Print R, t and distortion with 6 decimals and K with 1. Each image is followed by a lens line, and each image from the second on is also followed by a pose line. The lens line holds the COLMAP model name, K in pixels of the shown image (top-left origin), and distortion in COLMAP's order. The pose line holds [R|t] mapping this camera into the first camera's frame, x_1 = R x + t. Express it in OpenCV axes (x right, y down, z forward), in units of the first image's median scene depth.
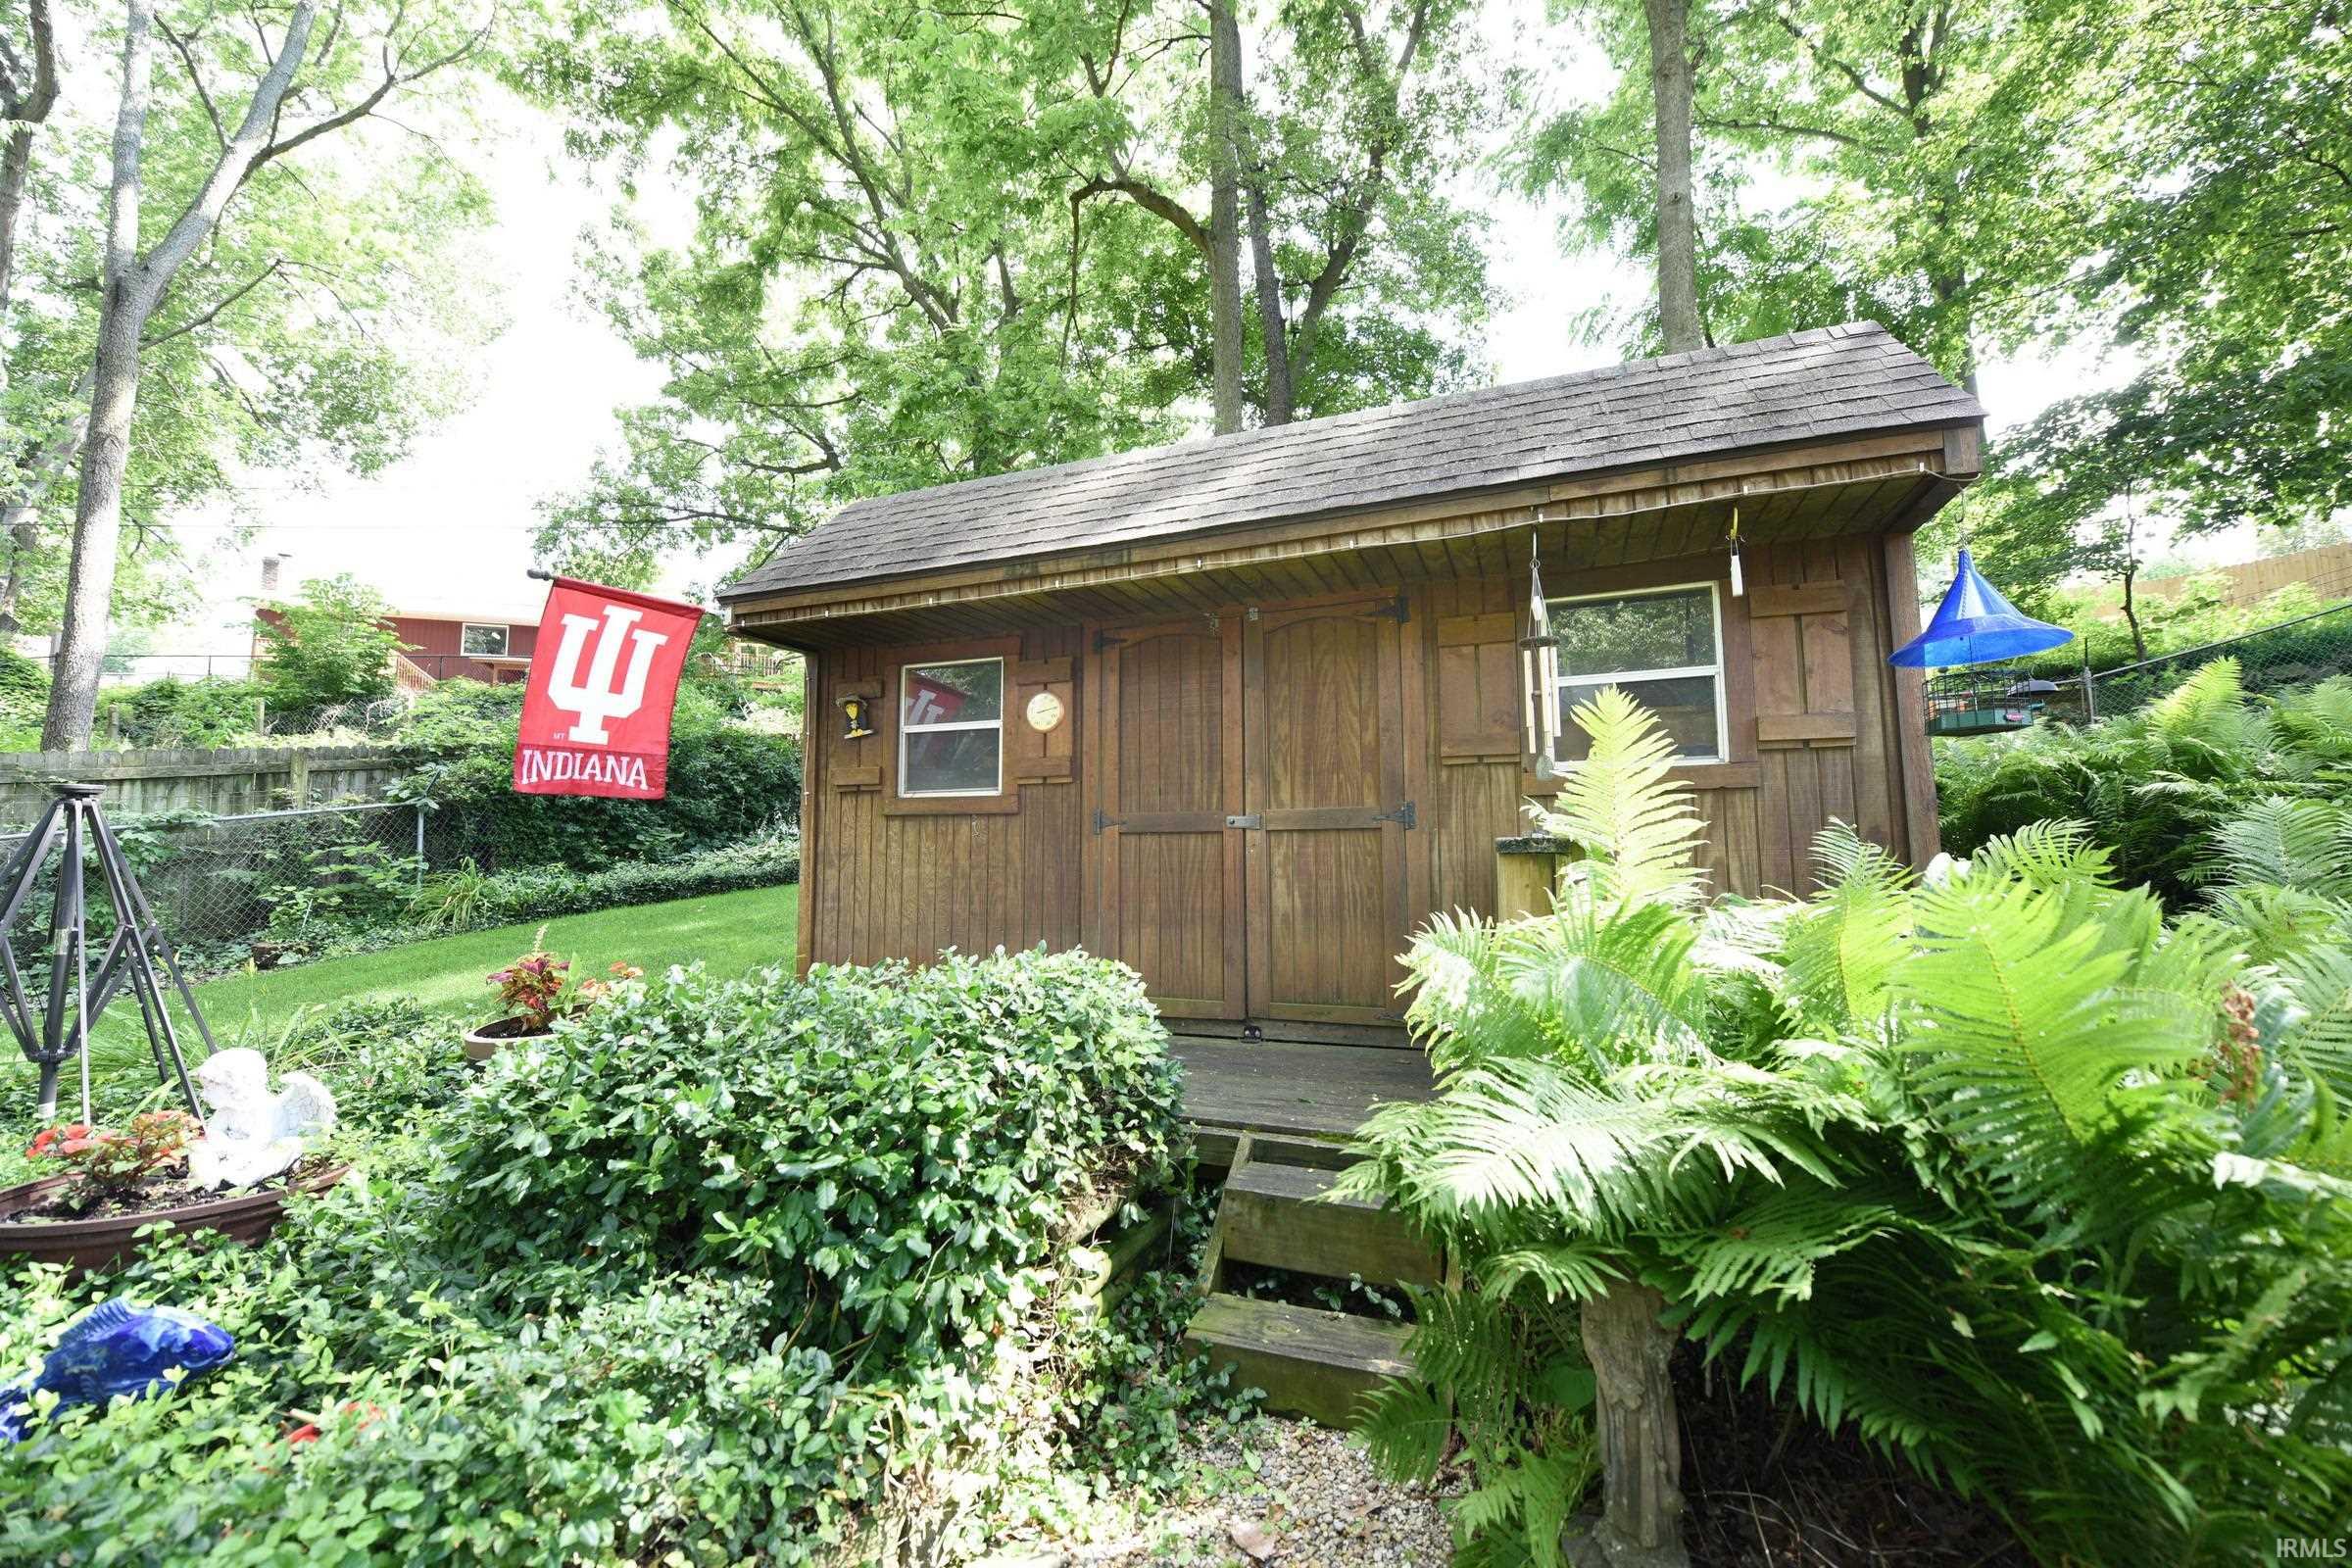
lens RADIAL K [[936.7, 0, 1176.0], [0, 936.7, 784.0], [0, 0, 1]] dist [-0.014855, -0.004834]
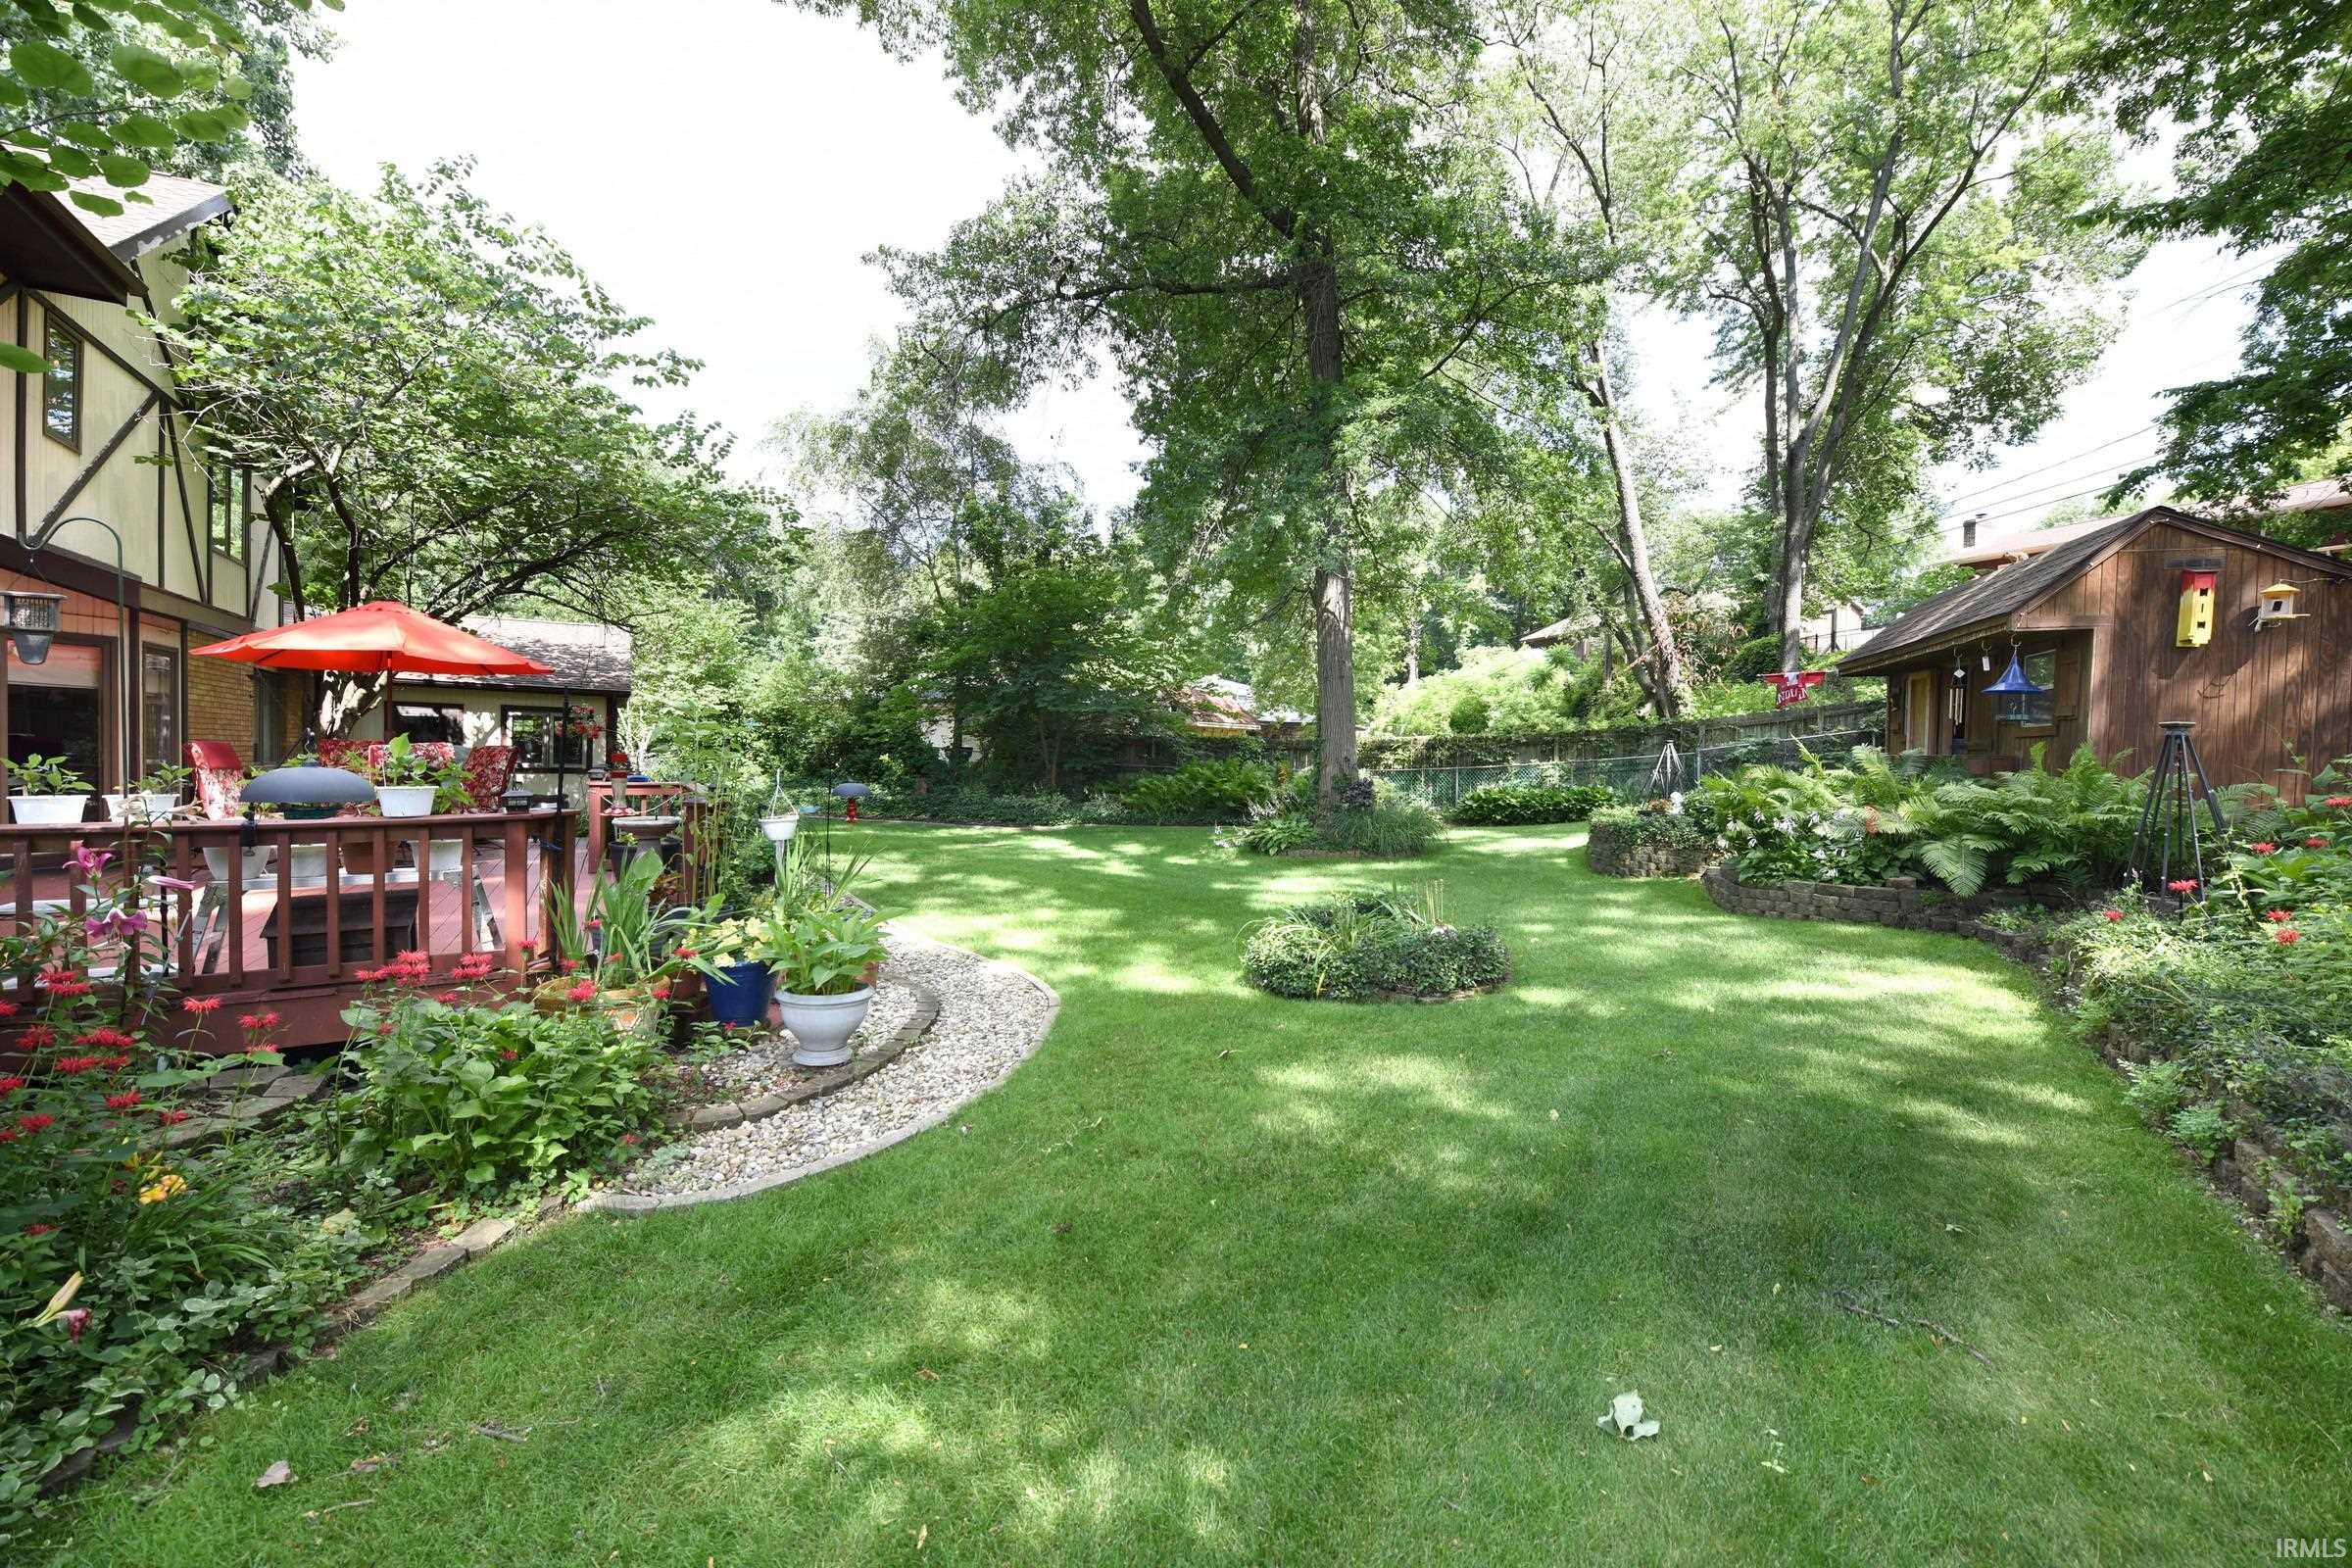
lens RADIAL K [[936.7, 0, 1176.0], [0, 936.7, 784.0], [0, 0, 1]] dist [-0.014855, -0.004834]
pose [[0.015655, 0.036908, -0.999196, 0.327173], [0.072931, 0.996615, 0.037956, -0.013353], [0.997214, -0.073466, 0.012910, -0.157788]]
